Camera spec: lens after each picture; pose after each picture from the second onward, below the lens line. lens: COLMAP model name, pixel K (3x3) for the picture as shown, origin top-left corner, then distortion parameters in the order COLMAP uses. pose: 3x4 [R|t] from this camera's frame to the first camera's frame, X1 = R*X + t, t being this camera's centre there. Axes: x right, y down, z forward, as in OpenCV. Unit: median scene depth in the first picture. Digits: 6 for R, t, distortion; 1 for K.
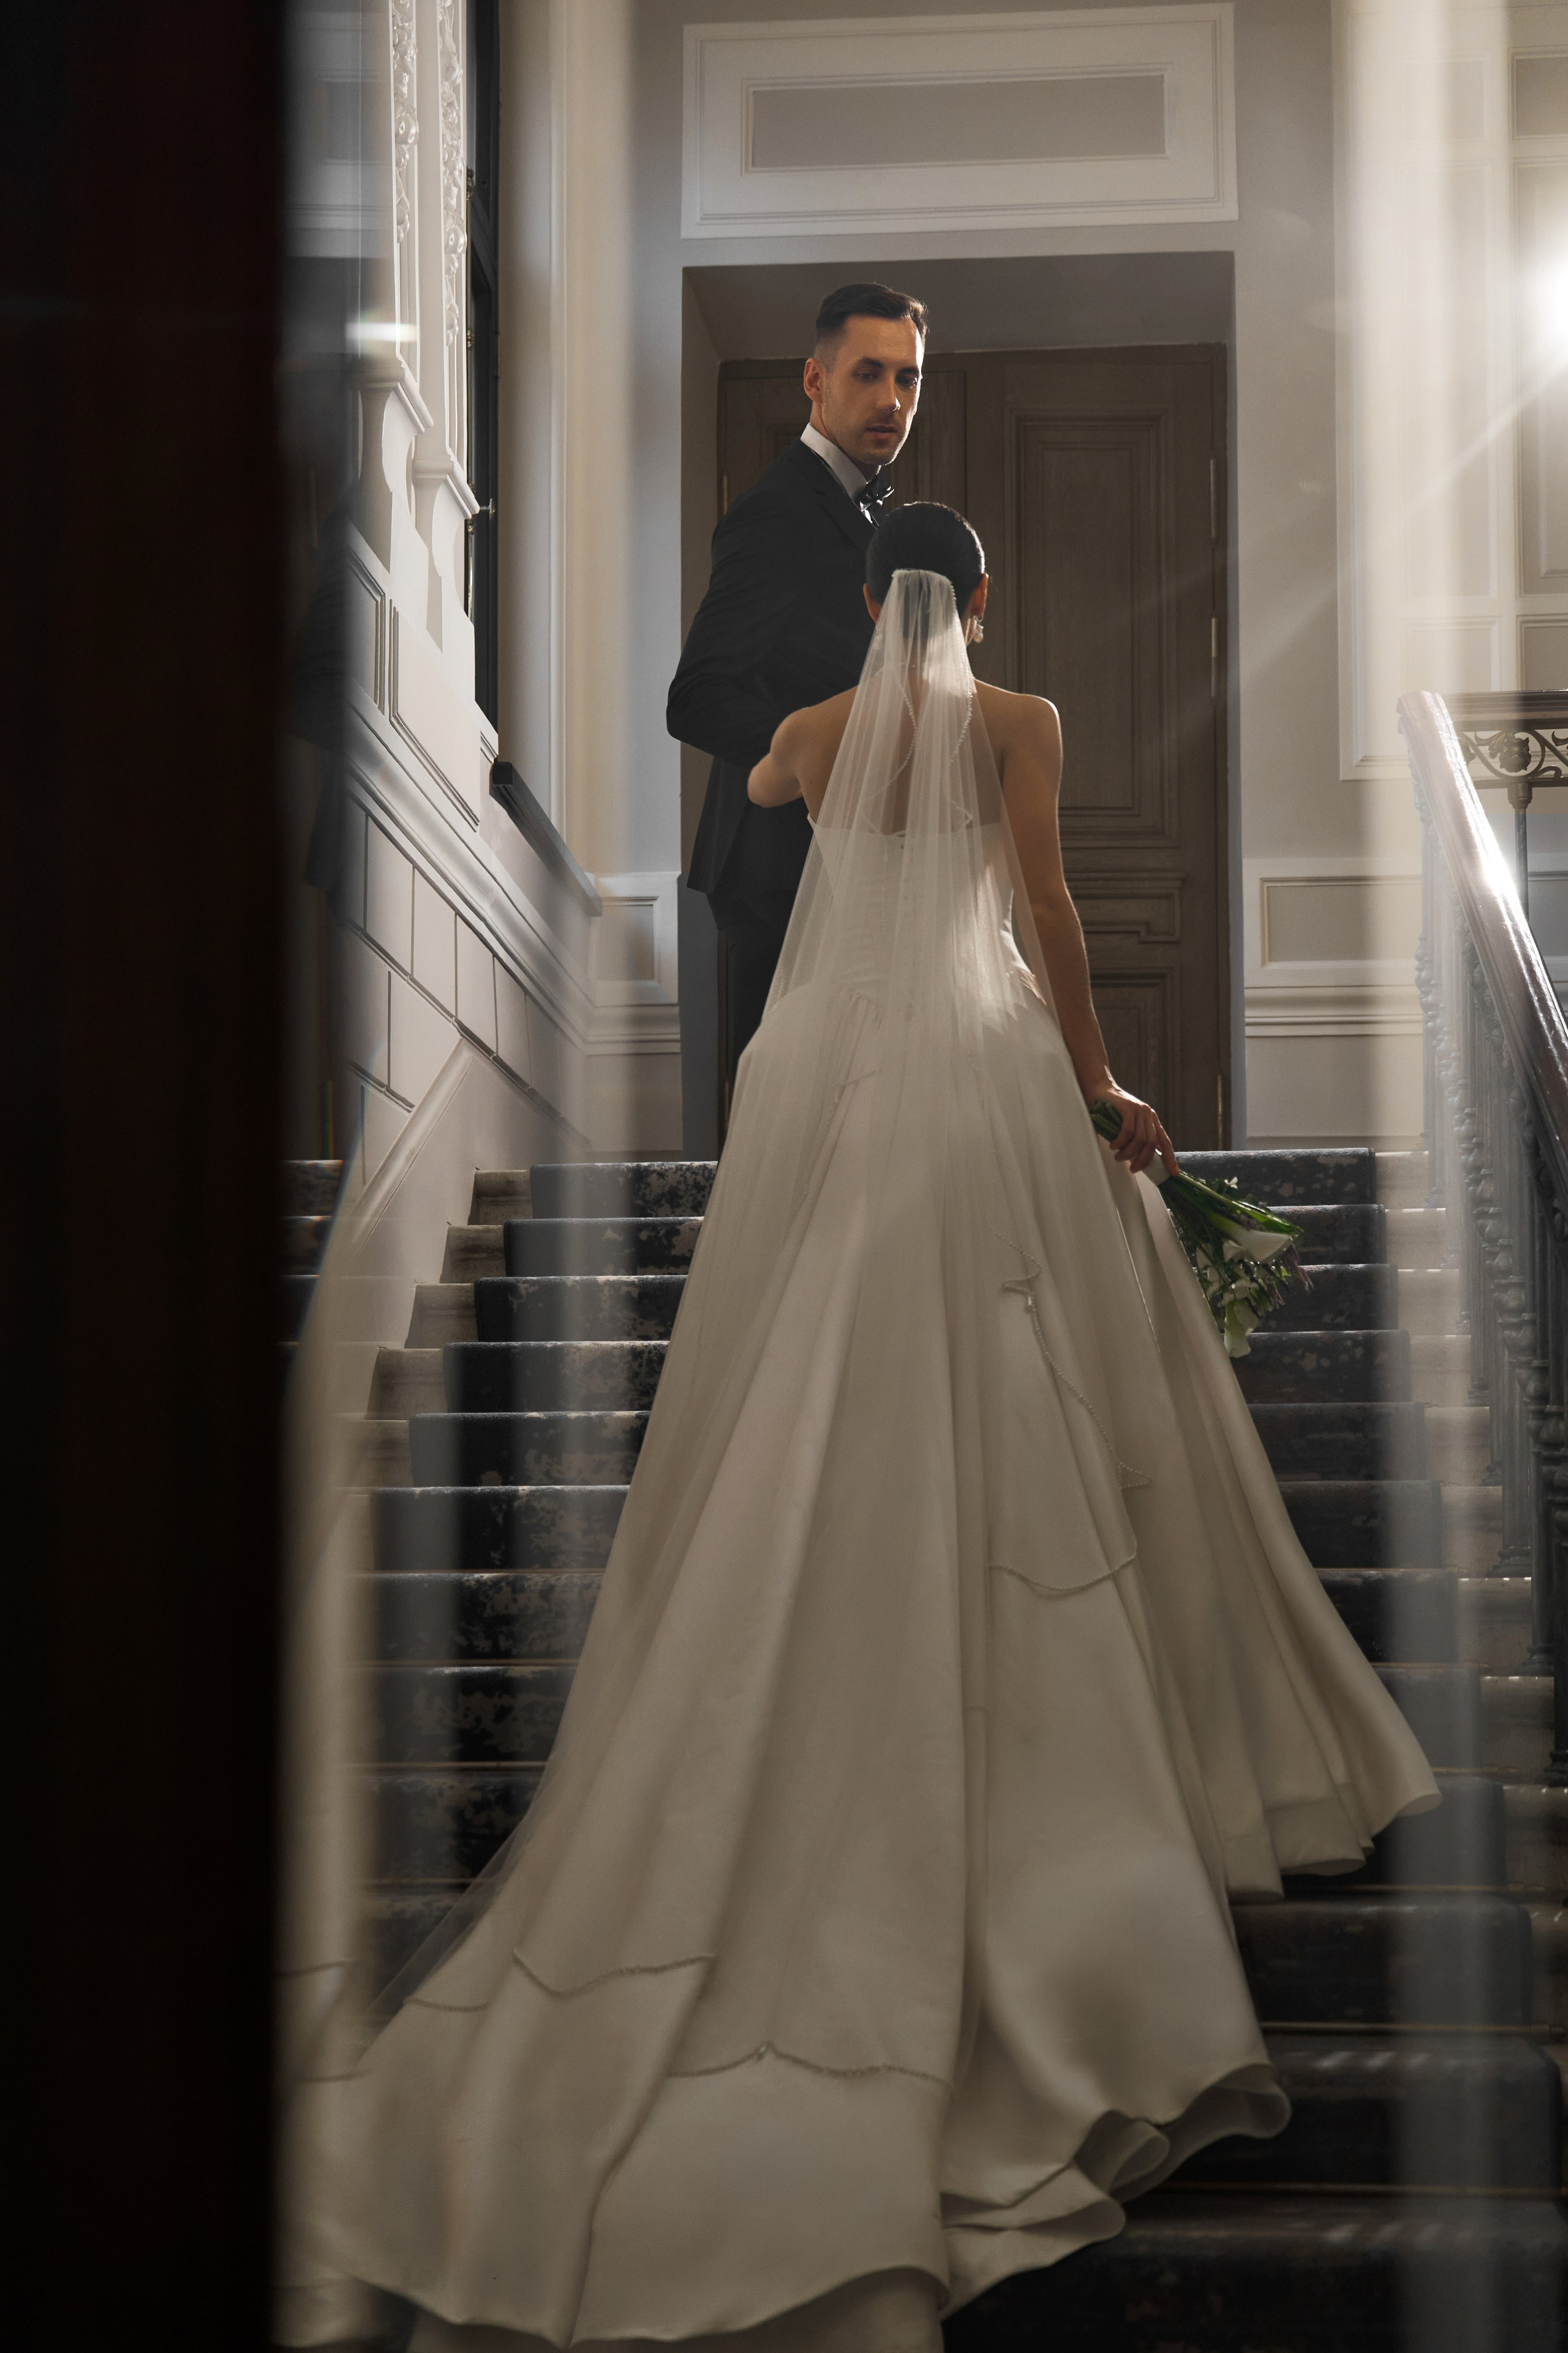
lens RADIAL K [[4334.9, 0, 789.0], [0, 4334.9, 1177.8], [0, 0, 1]] dist [0.069402, 0.000000]
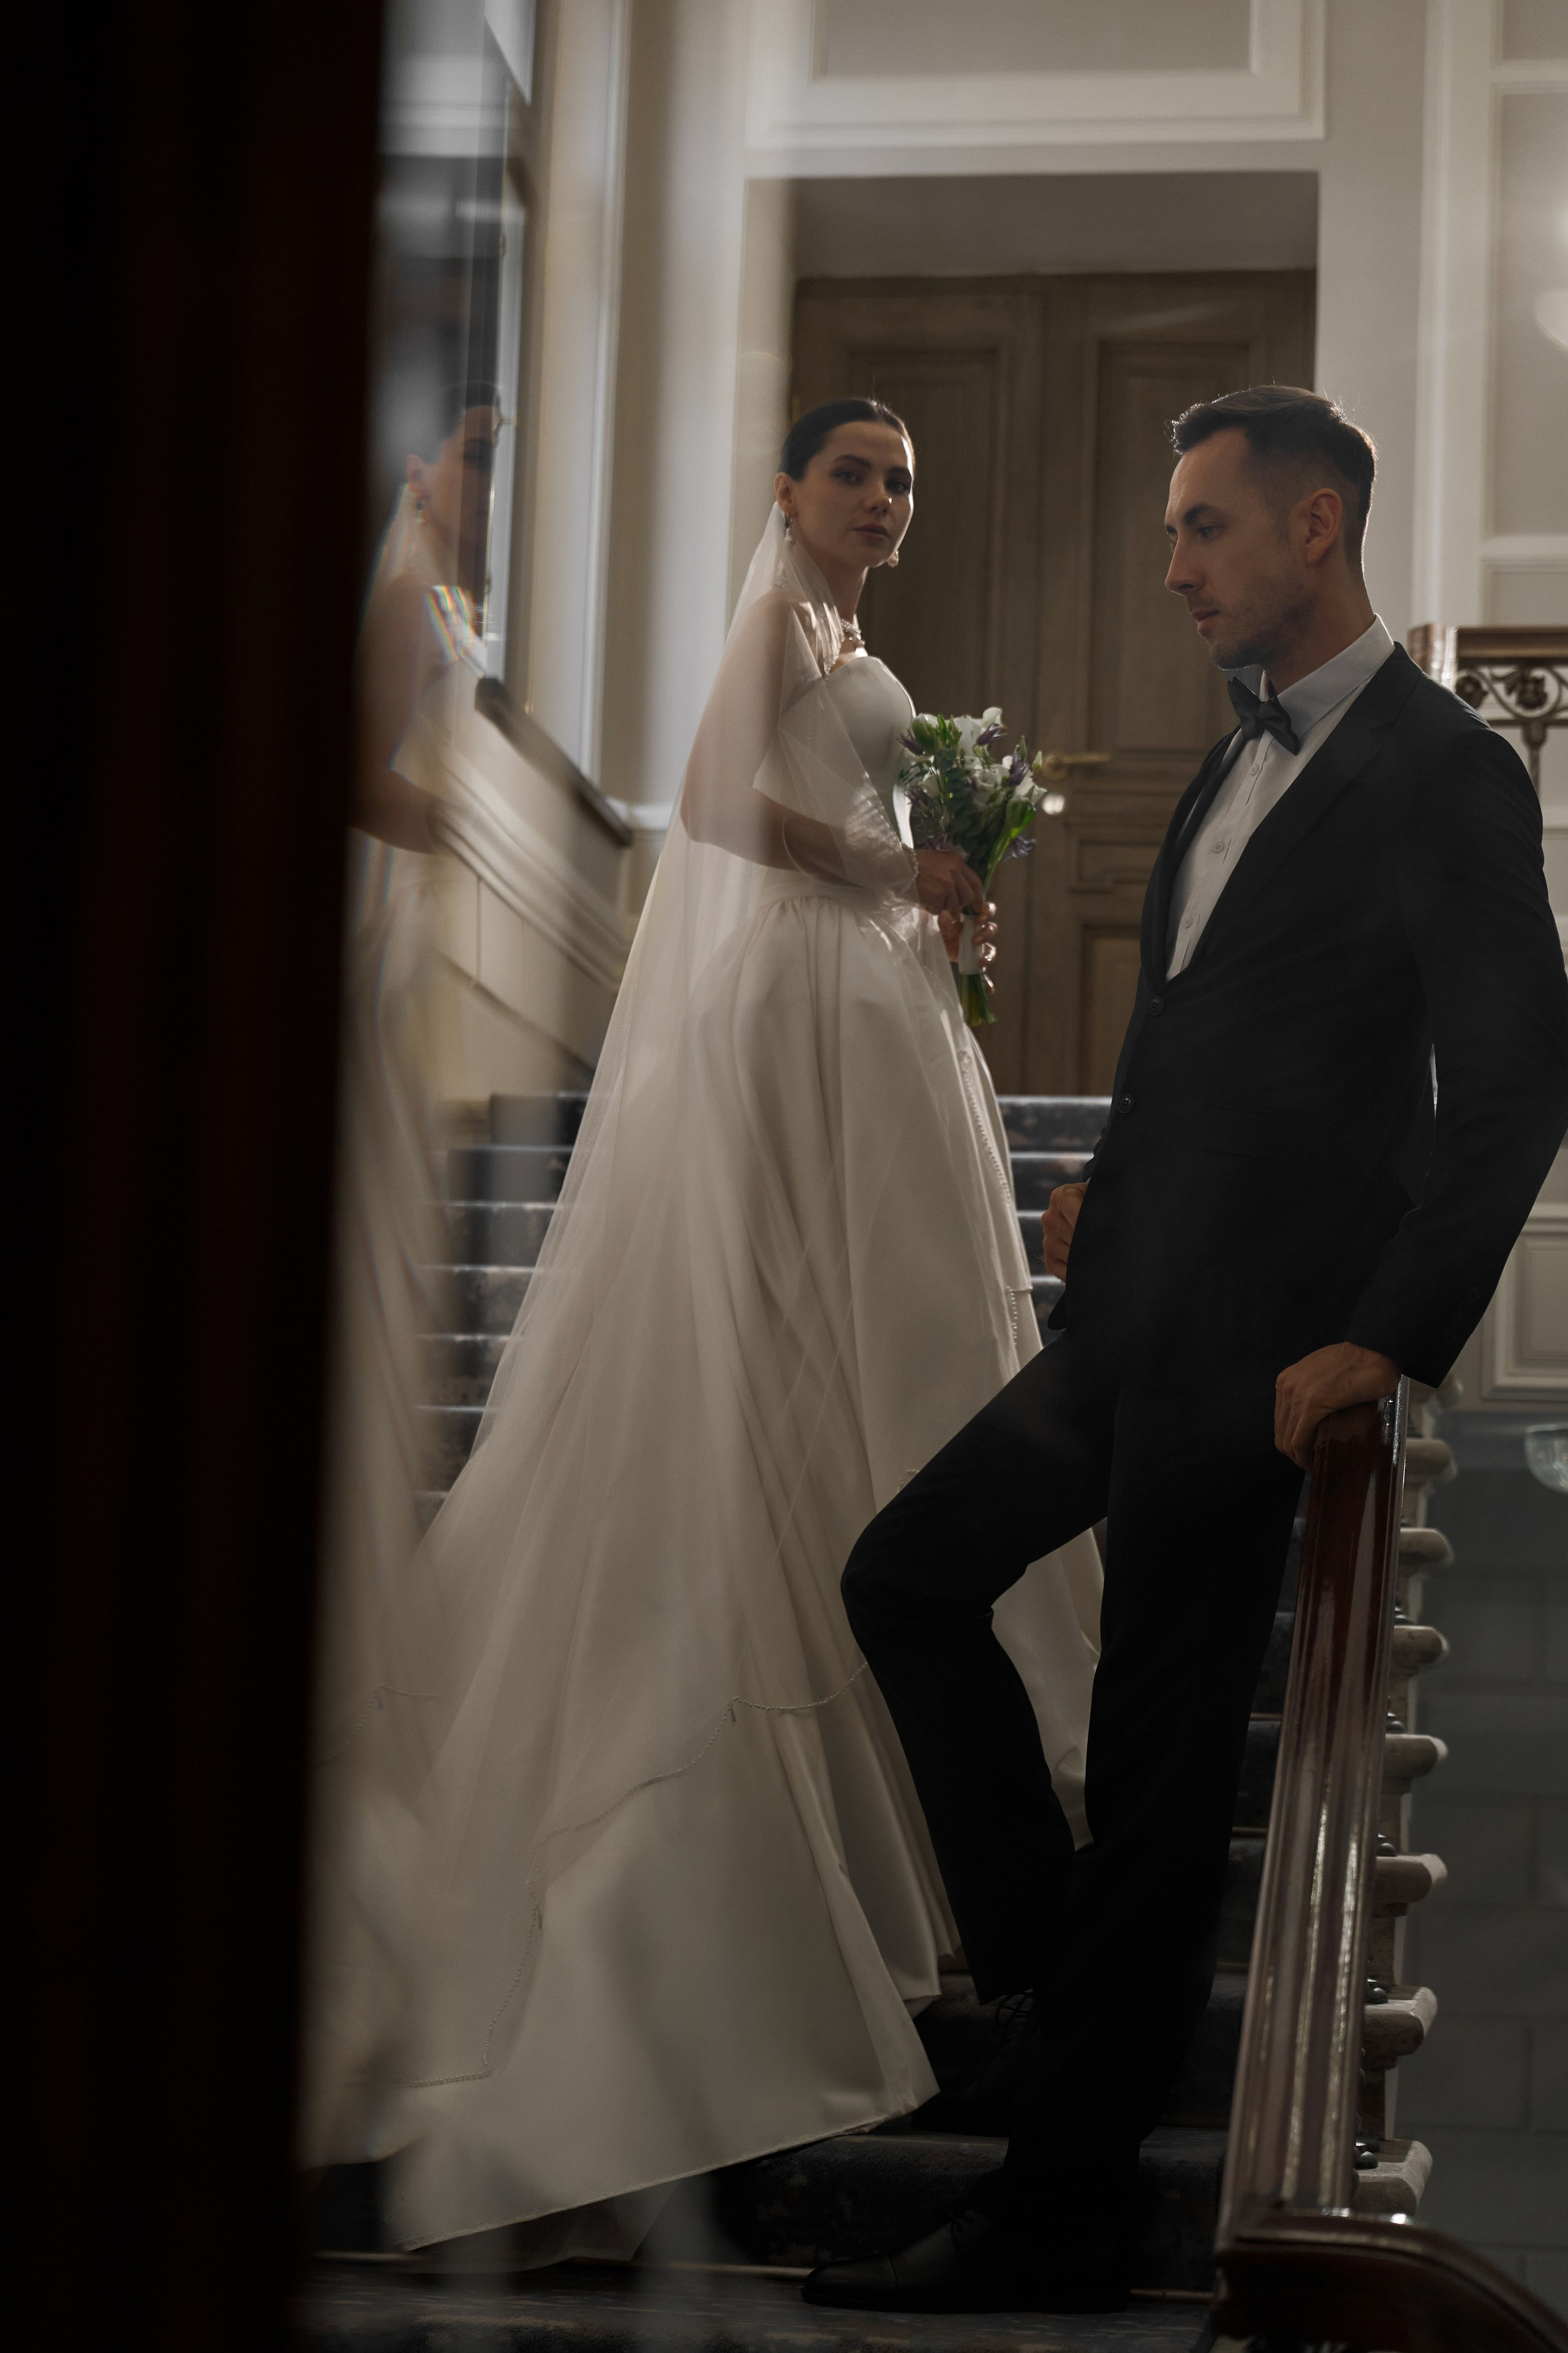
lens RADIAL K [[4629.2, 0, 783.8], [0, 4629.2, 1180.9], [0, 0, 1]] dist [-0.070429, 0.000000]
pose [[0.997493, 0.030250, -0.063972, 0.071401], [-0.030182, 0.999542, 0.002027, 0.012375], [0.064004, -0.000091, 0.997950, -0.020477]]
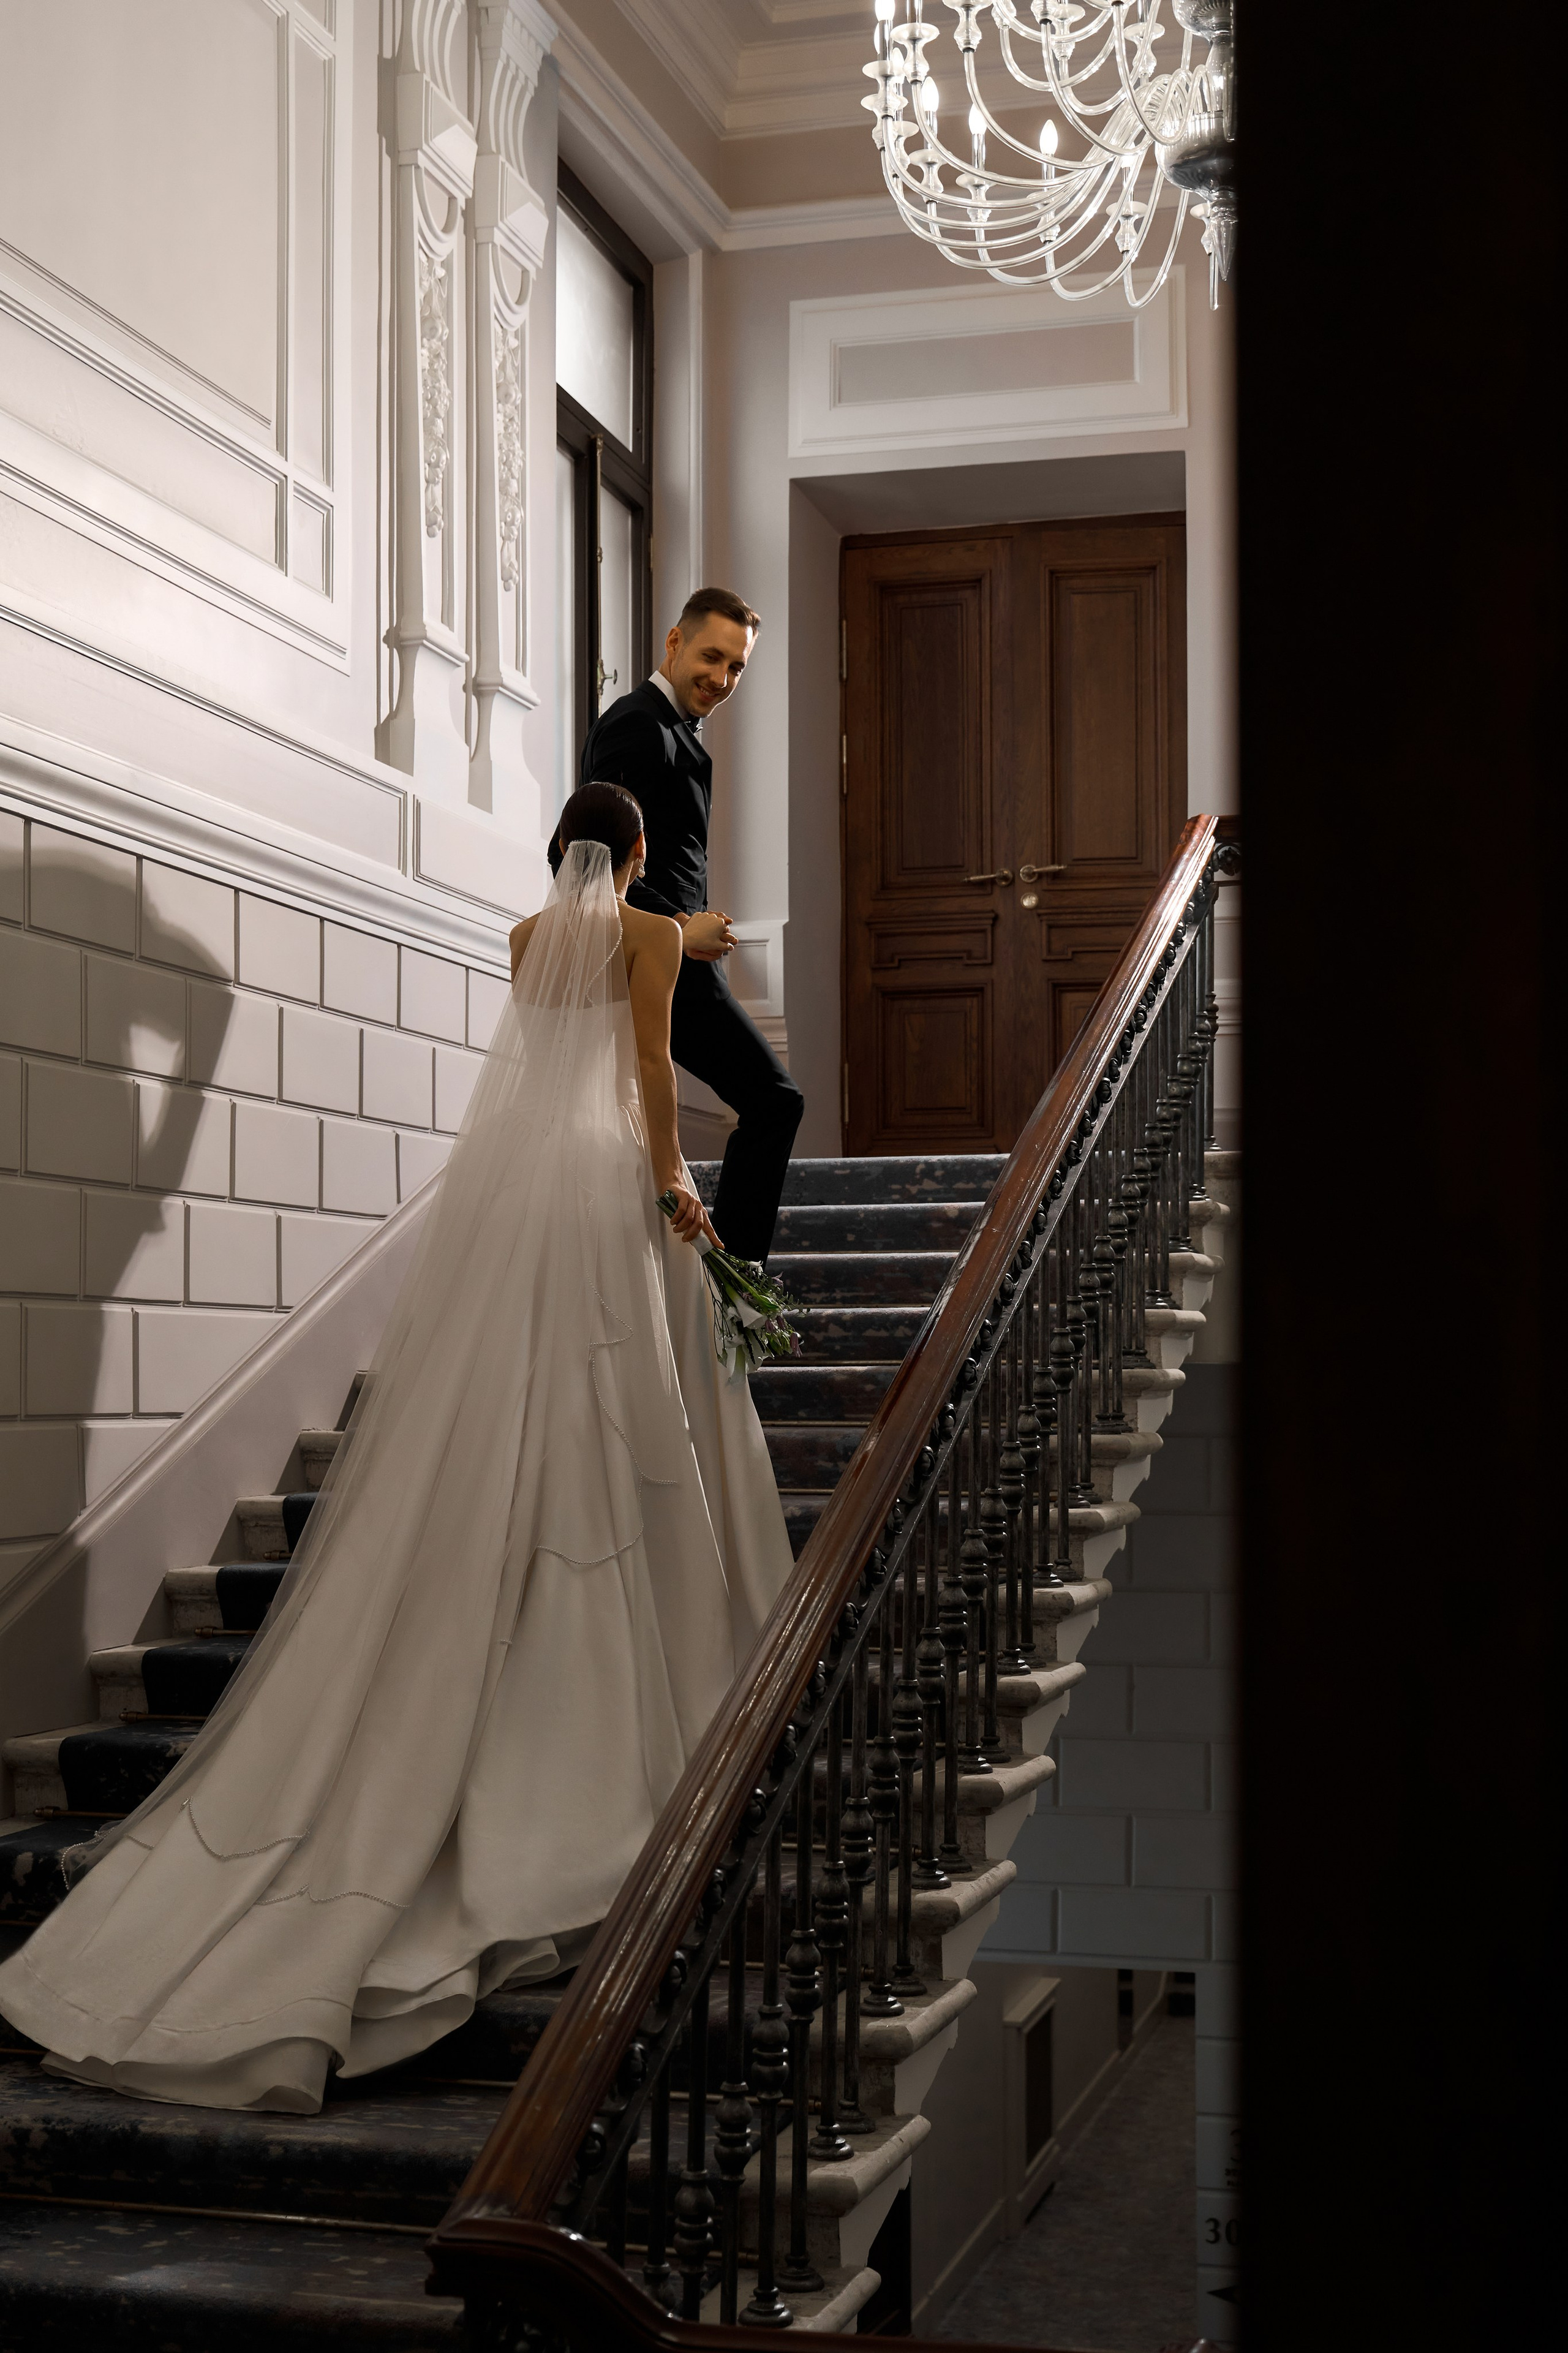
lens RADIAL K [[3329.8, 0, 797.3], [0, 3329.8, 1192.8], [0, 0, 1]] dist [-0.026606, 0.000000]
pose [[0.985560, -0.010728, -0.168989, 0.197162], [0.021200, 0.997956, 0.060289, -0.060123], [0.167997, -0.063001, 0.983772, -0.066003]]
